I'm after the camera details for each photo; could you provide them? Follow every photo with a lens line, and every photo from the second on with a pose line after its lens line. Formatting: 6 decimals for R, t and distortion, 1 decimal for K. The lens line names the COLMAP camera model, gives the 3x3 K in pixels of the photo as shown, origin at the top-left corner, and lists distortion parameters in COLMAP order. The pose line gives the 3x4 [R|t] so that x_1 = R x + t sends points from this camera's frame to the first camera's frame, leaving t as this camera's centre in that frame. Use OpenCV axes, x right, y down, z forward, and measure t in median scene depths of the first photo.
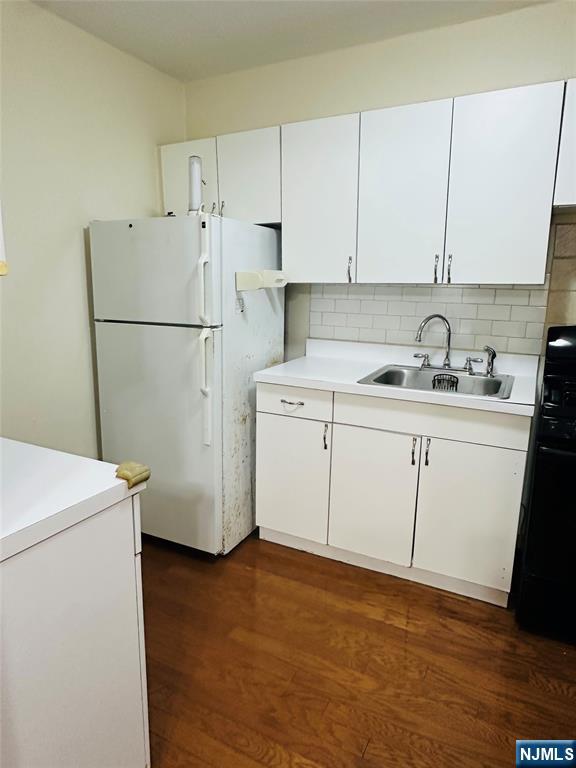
lens RADIAL K [[499.6, 0, 290.4], [0, 499.6, 381.0], [0, 0, 1]] dist [-0.002216, -0.003906]
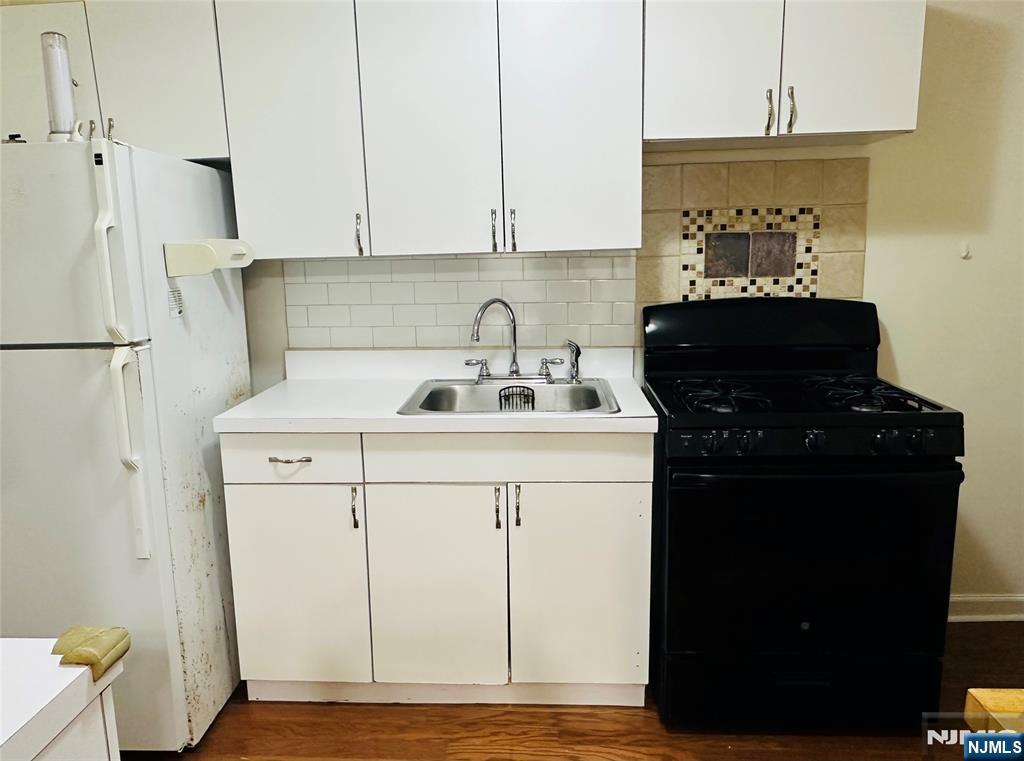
lens RADIAL K [[760.8, 0, 512.1], [0, 760.8, 389.6], [0, 0, 1]] dist [0.000432, -0.007705]
pose [[0.912528, -0.103988, 0.395574, -0.109237], [0.111076, 0.993799, 0.005013, -0.015807], [-0.393643, 0.039364, 0.918420, 0.066063]]
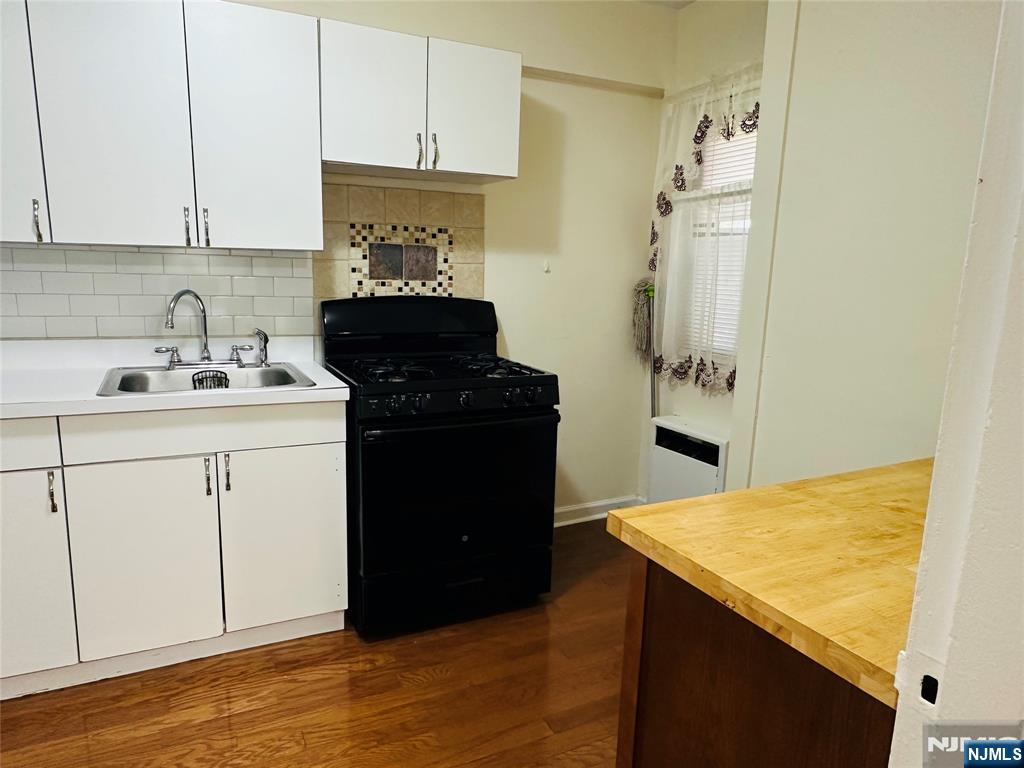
lens RADIAL K [[666.2, 0, 512.3], [0, 666.2, 390.1], [0, 0, 1]] dist [-0.002216, -0.003906]
pose [[0.592148, -0.139363, 0.793687, -0.230891], [0.139833, 0.987760, 0.069115, 0.010985], [-0.793604, 0.070058, 0.604387, 0.051738]]
